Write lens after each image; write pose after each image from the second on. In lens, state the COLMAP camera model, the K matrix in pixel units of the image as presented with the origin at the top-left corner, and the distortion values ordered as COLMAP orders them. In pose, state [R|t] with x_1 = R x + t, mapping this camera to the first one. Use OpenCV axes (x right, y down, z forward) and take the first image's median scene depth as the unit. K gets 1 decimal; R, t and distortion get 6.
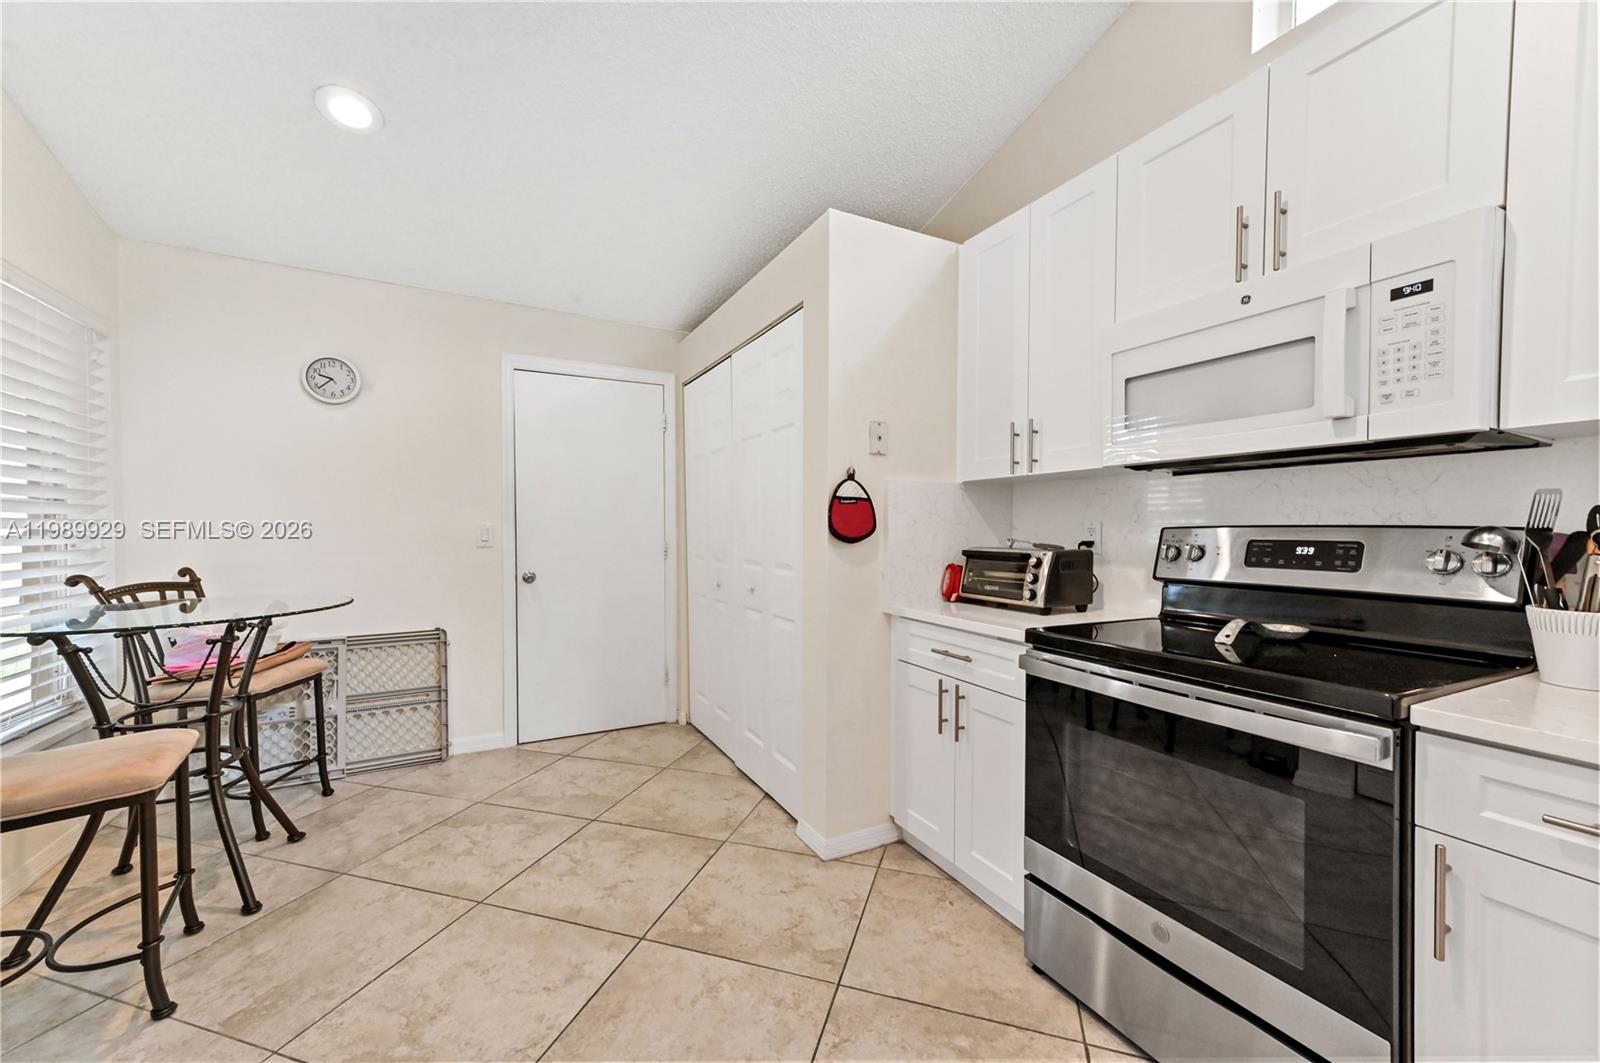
lens RADIAL K [[619.9, 0, 791.2], [0, 619.9, 541.0], [0, 0, 1]] dist [0.009629, 0.000003]
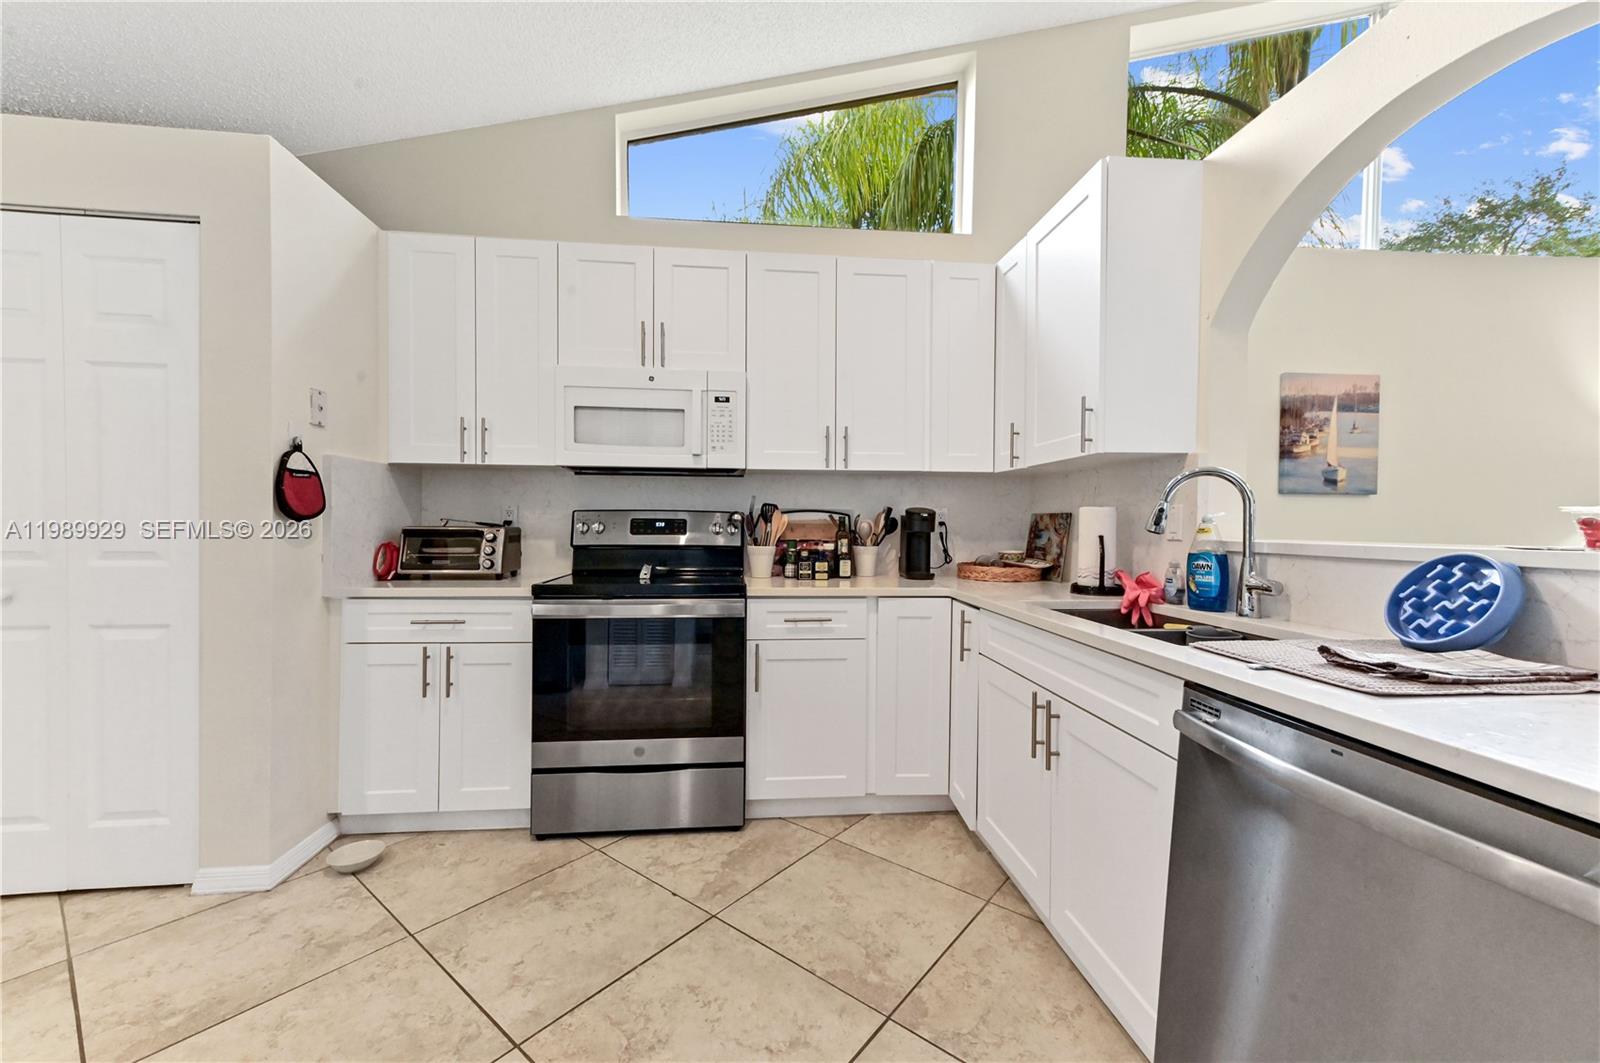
lens RADIAL K [[637.1, 0, 793.3], [0, 637.1, 531.2], [0, 0, 1]] dist [0.008247, -0.000184]
pose [[0.360355, -0.009160, 0.932770, -0.564584], [0.011448, 0.999920, 0.005397, 0.022919], [-0.932745, 0.008733, 0.360431, -0.002201]]
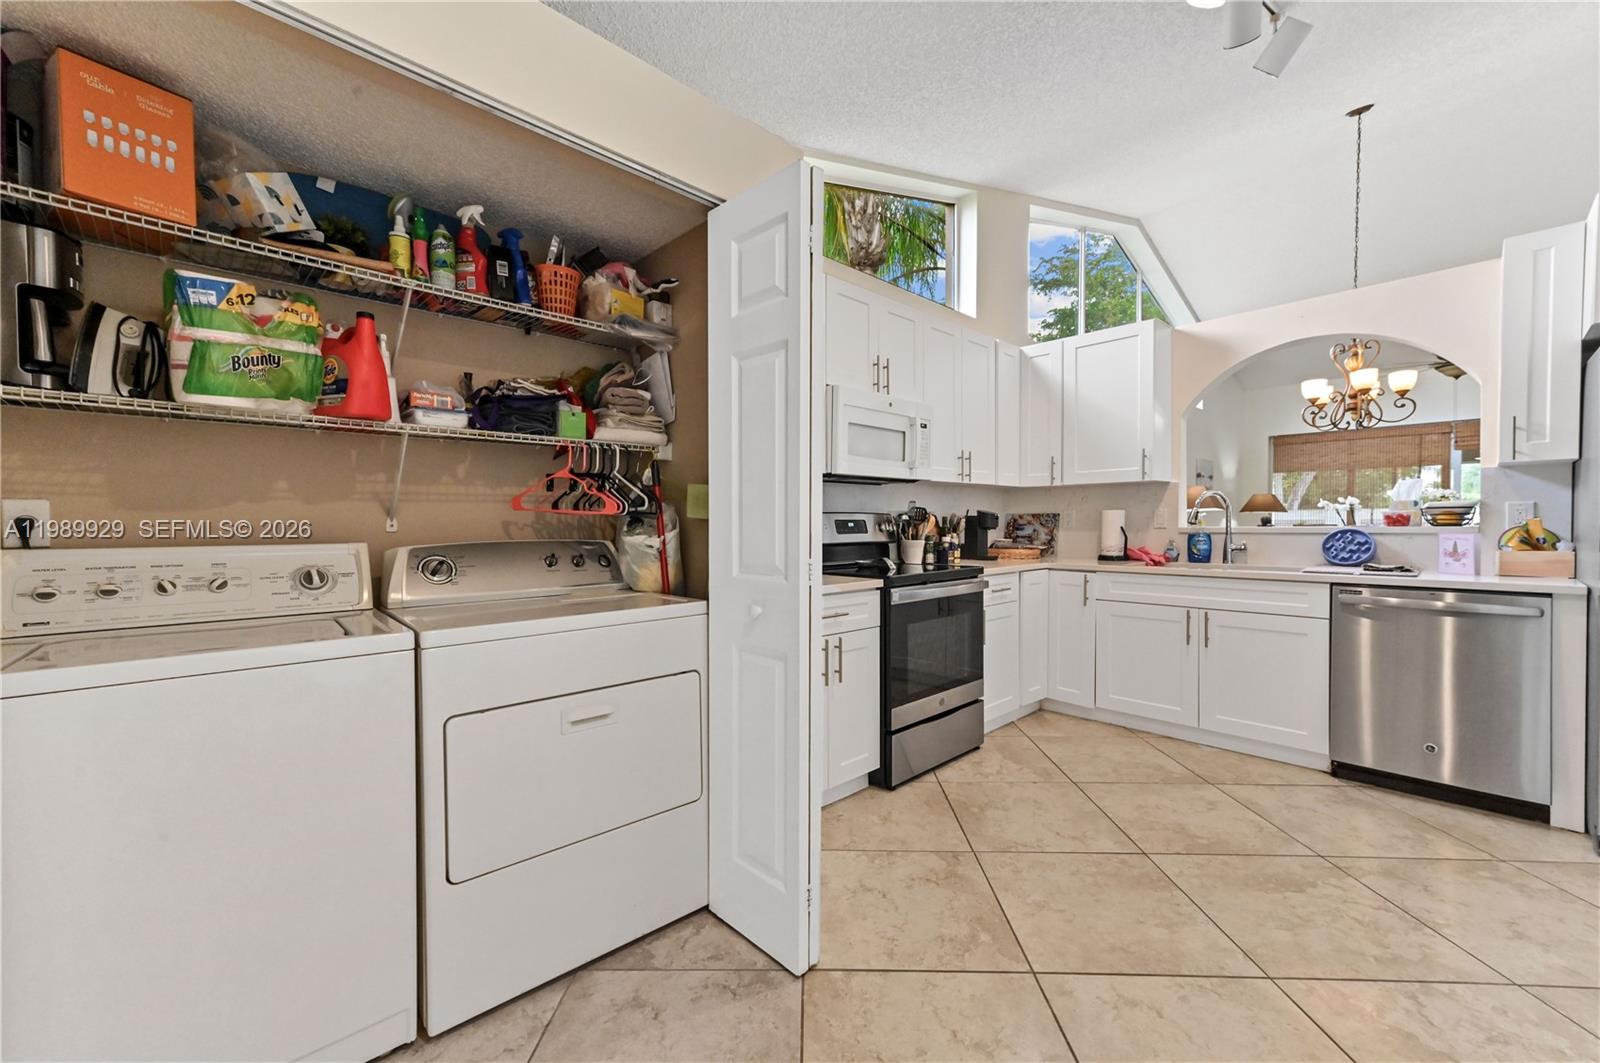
lens RADIAL K [[639.7, 0, 780.4], [0, 639.7, 534.0], [0, 0, 1]] dist [0.000083, -0.000008]
pose [[-0.281874, -0.015663, 0.959323, -0.895979], [0.026081, 0.999372, 0.023980, -0.008206], [-0.959097, 0.031779, -0.281289, 1.420871]]
